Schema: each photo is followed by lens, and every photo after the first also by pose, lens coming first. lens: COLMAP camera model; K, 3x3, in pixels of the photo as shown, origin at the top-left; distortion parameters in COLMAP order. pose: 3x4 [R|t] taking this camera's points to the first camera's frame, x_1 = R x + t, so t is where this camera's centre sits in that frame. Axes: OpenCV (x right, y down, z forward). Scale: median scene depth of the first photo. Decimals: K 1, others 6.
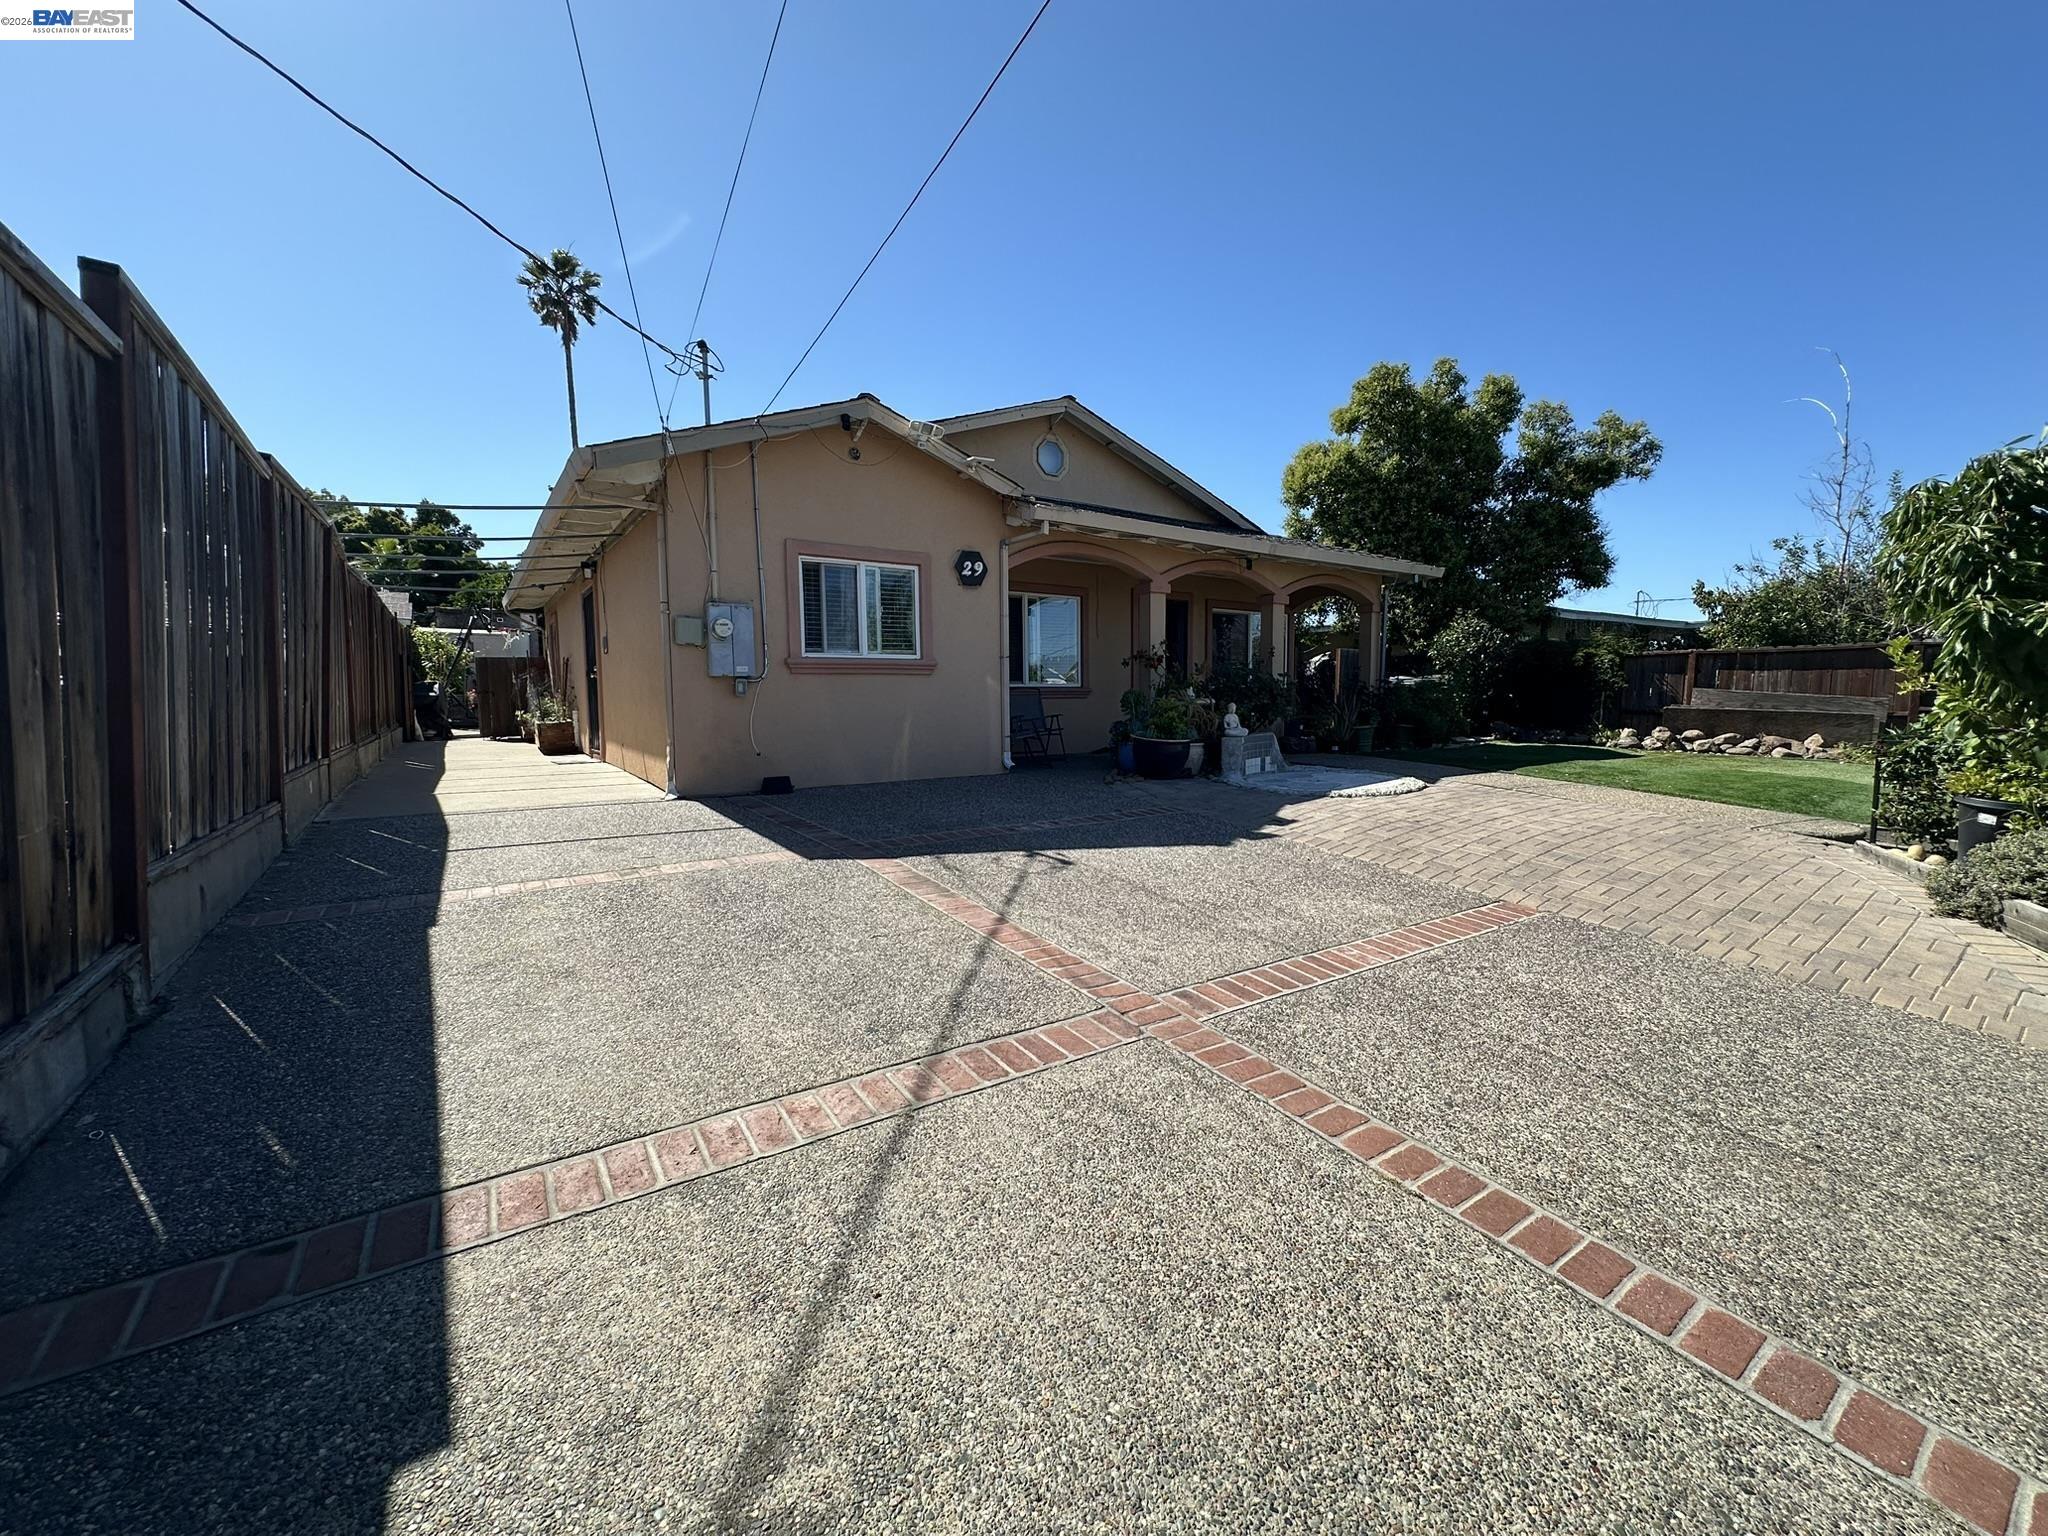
lens RADIAL K [[819.0, 0, 1021.4], [0, 819.0, 764.3], [0, 0, 1]] dist [-0.004127, 0.000524]
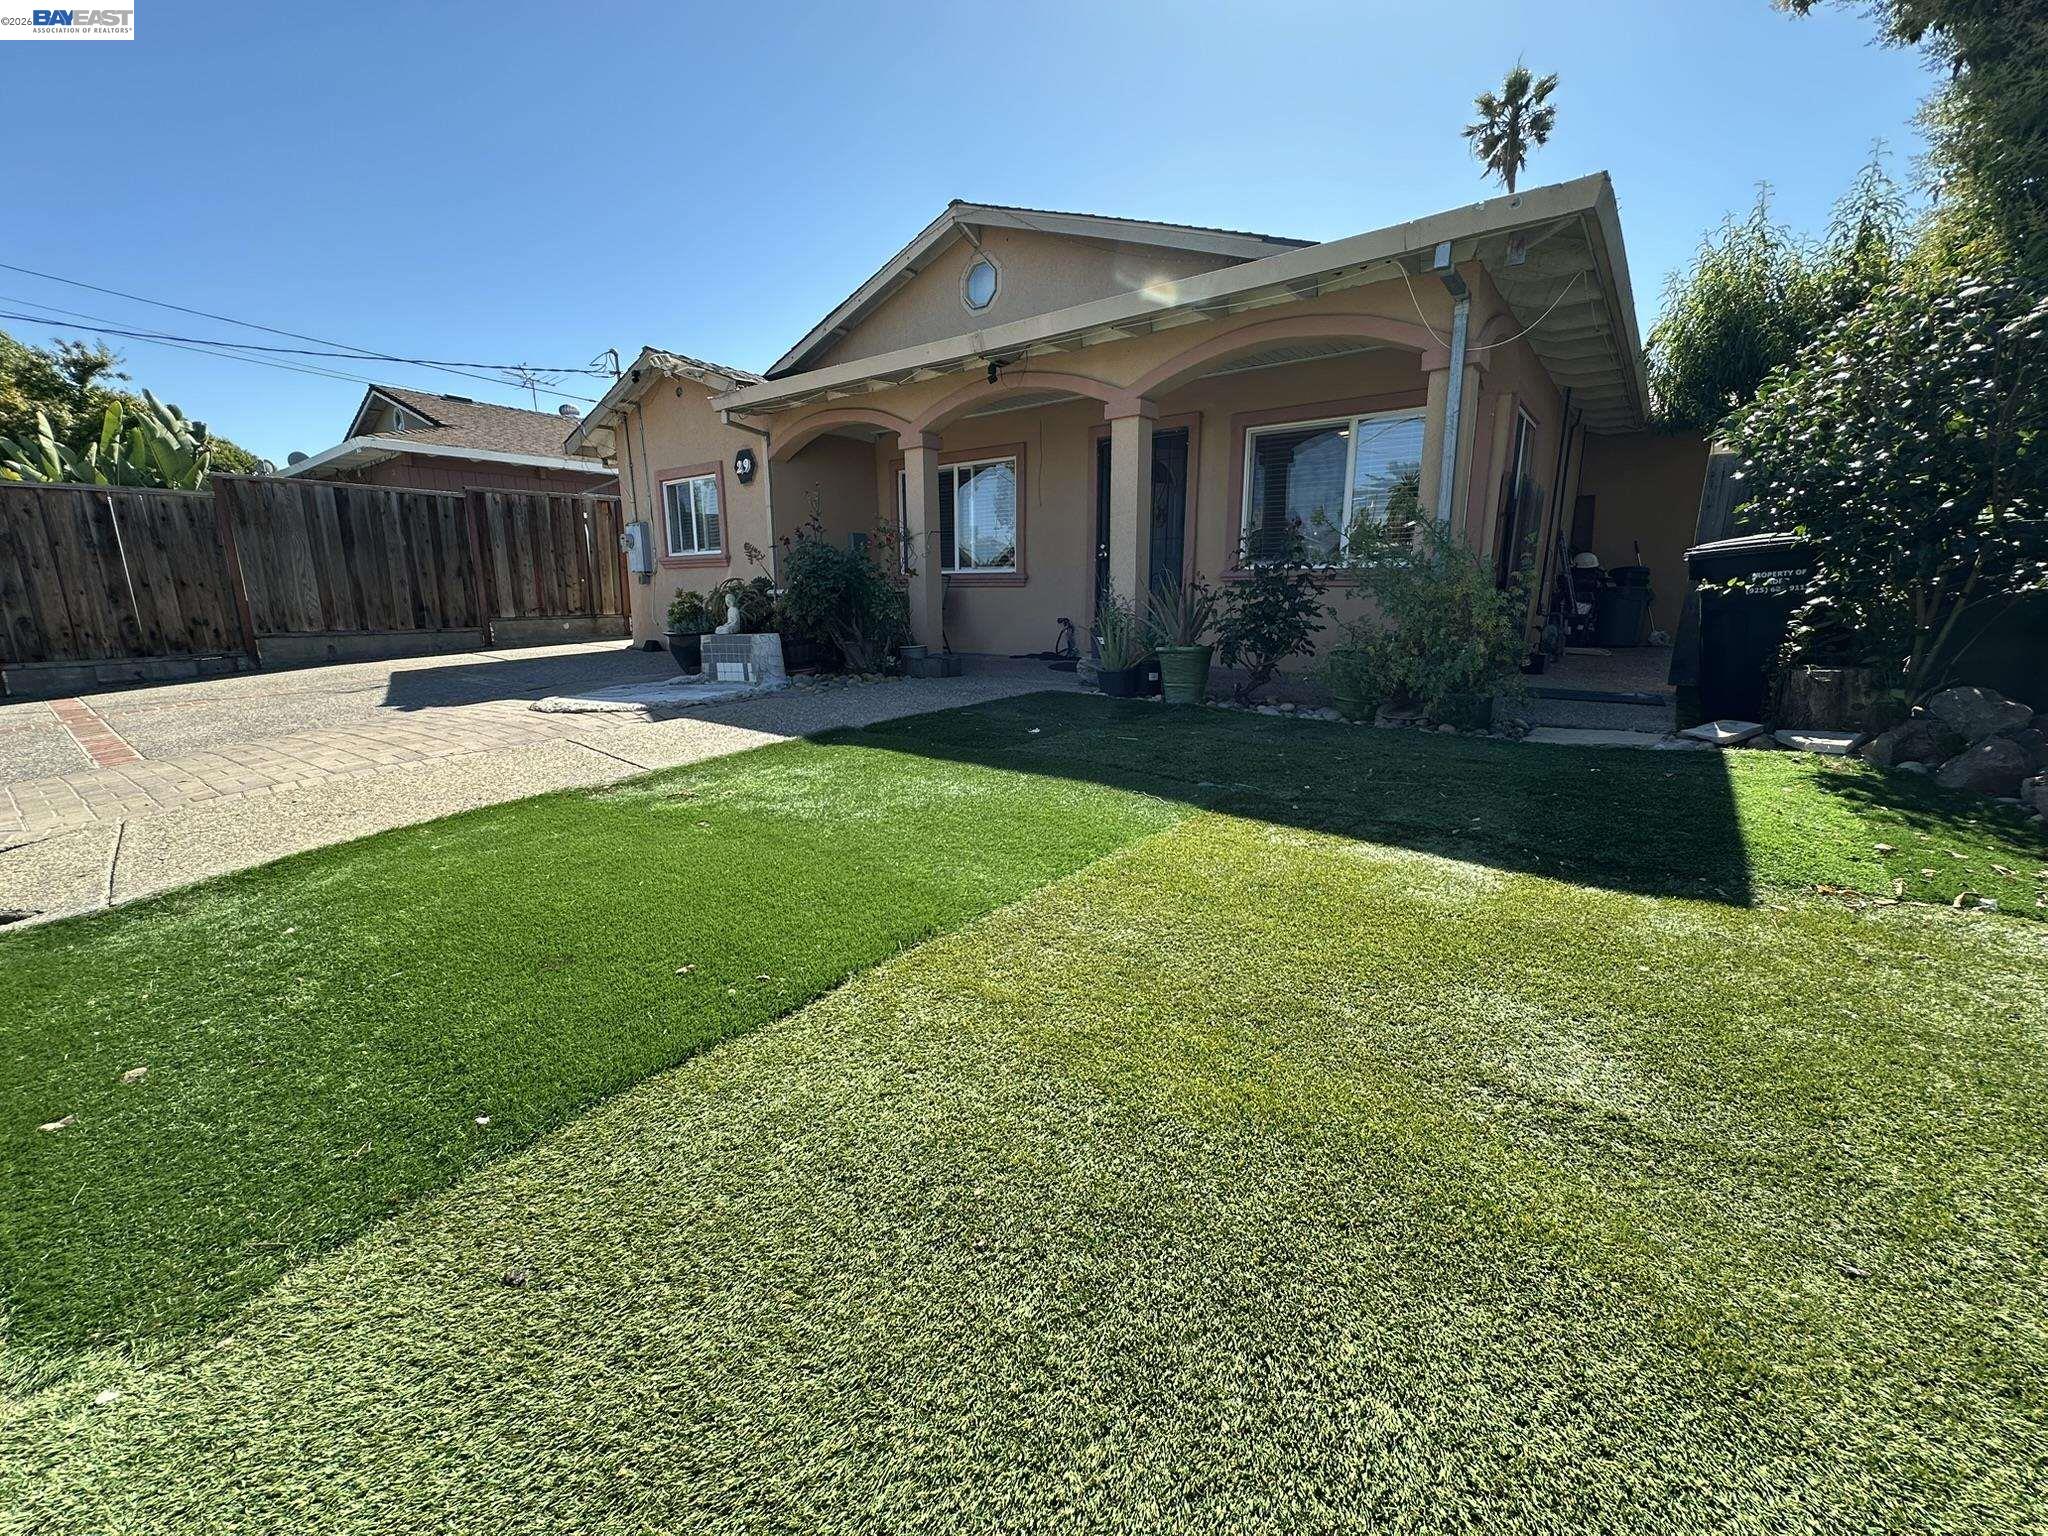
lens RADIAL K [[822.1, 0, 1018.1], [0, 822.1, 770.5], [0, 0, 1]] dist [0.000950, 0.000640]
pose [[0.308810, 0.205270, -0.928709, 0.947918], [-0.077706, 0.978614, 0.190462, -0.064234], [0.947944, 0.013350, 0.318157, 0.819380]]
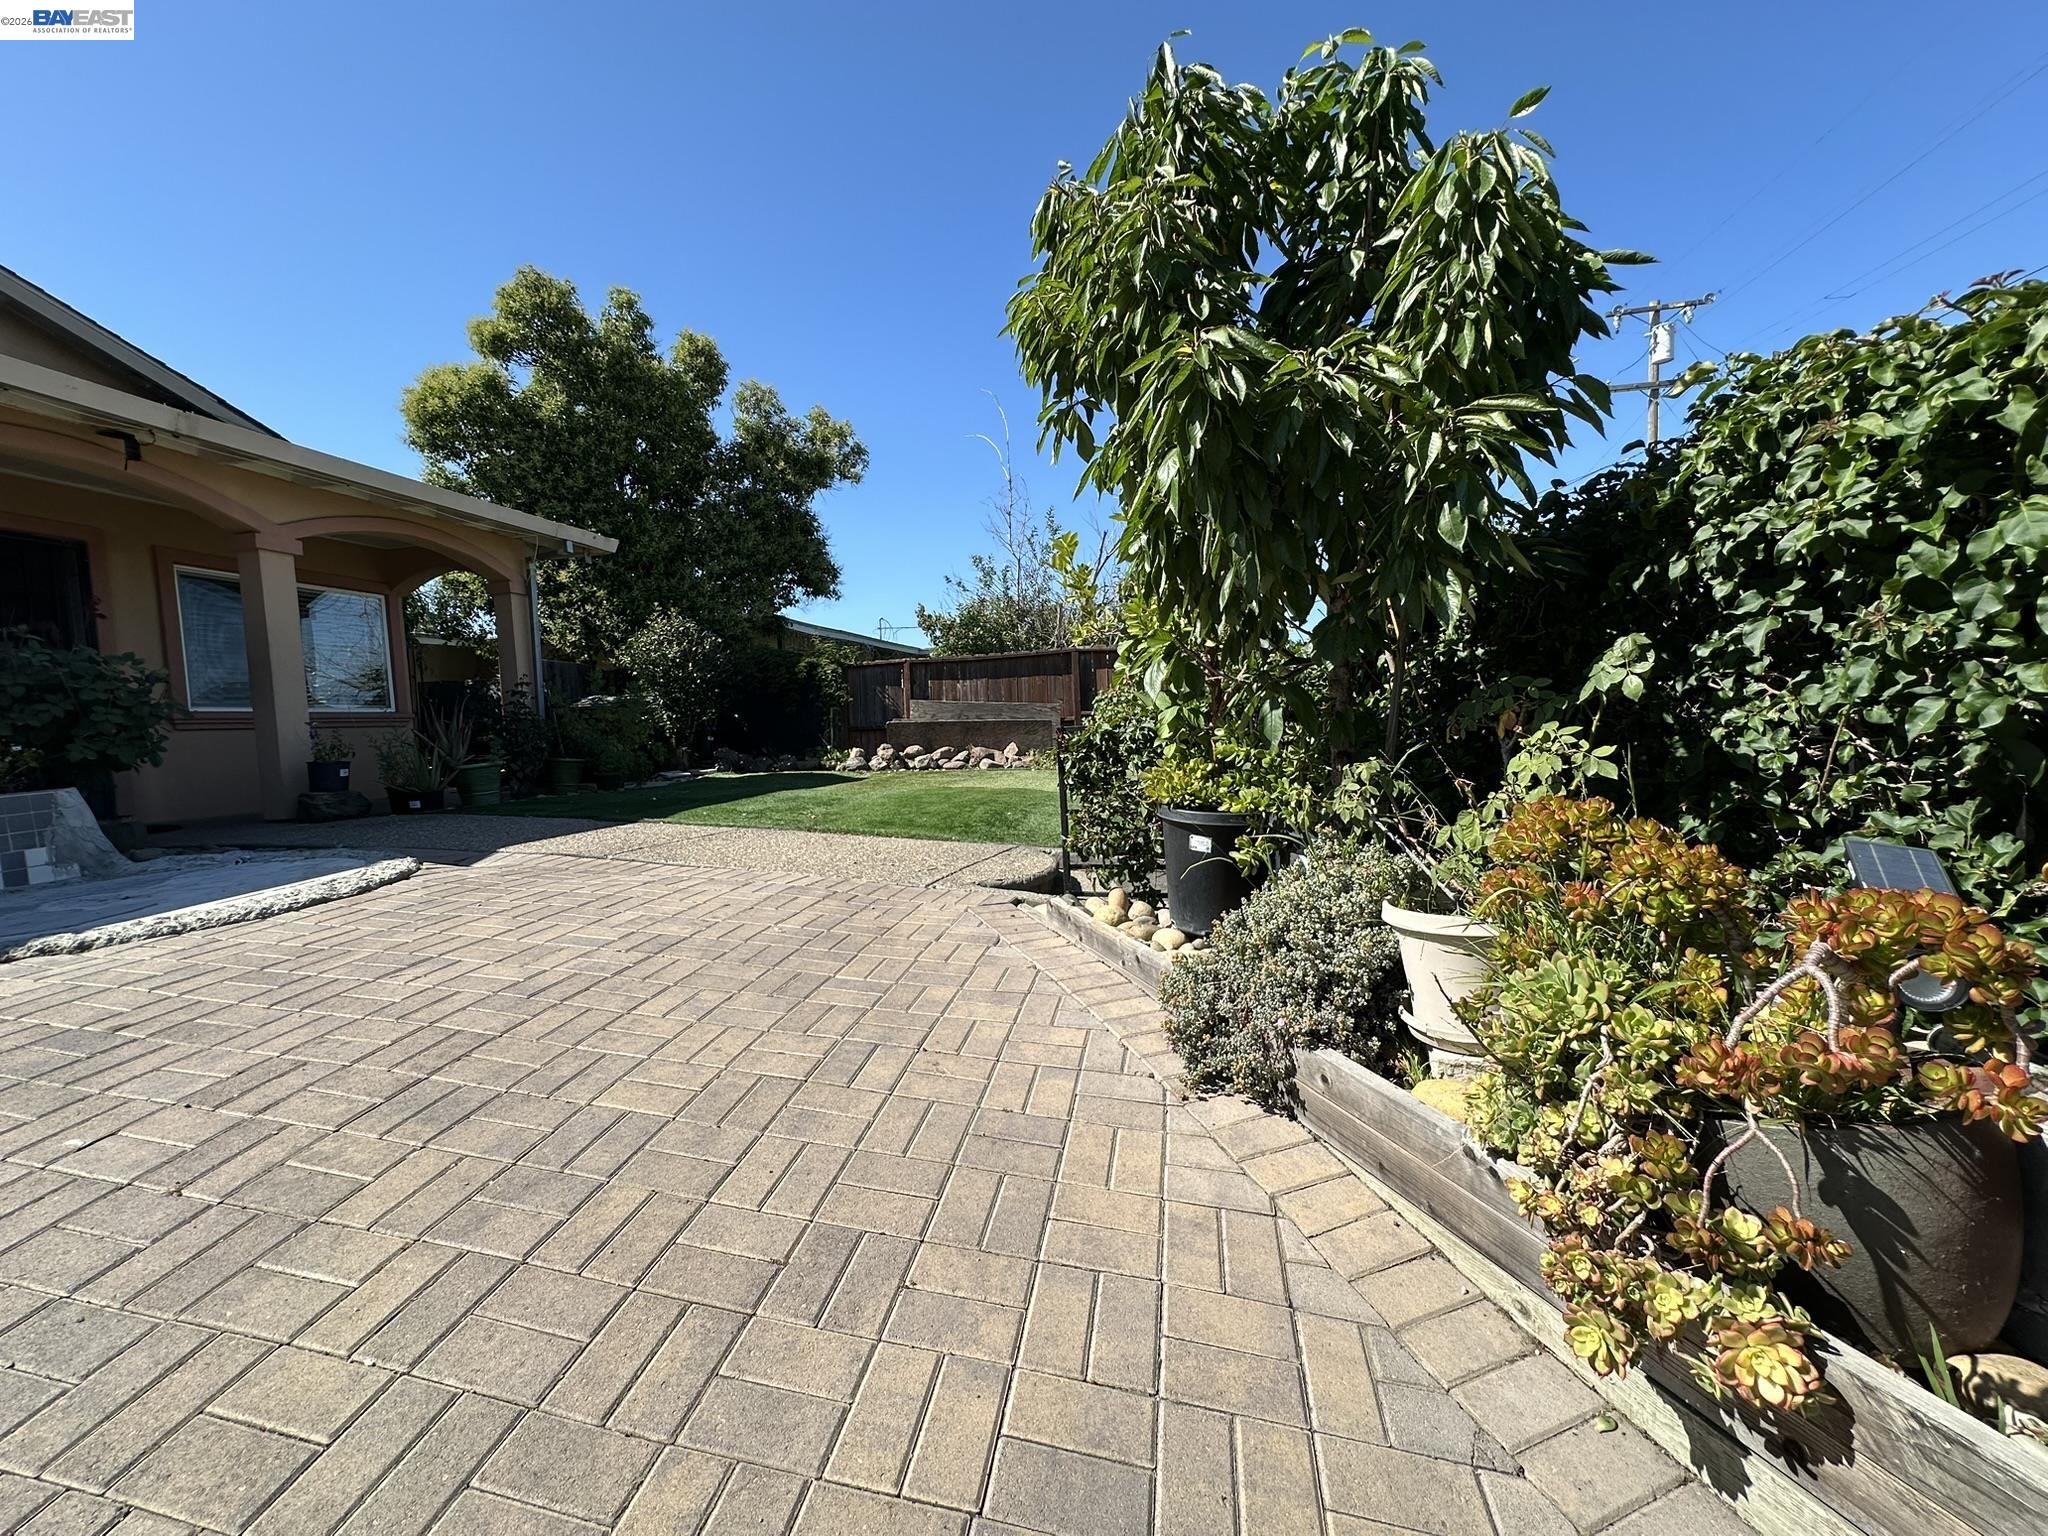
lens RADIAL K [[819.0, 0, 1021.4], [0, 819.0, 764.3], [0, 0, 1]] dist [-0.004127, 0.000524]
pose [[0.718193, -0.063124, 0.692974, 0.309448], [0.100025, 0.994899, -0.013038, 0.002416], [-0.688617, 0.078679, 0.720844, 0.296498]]
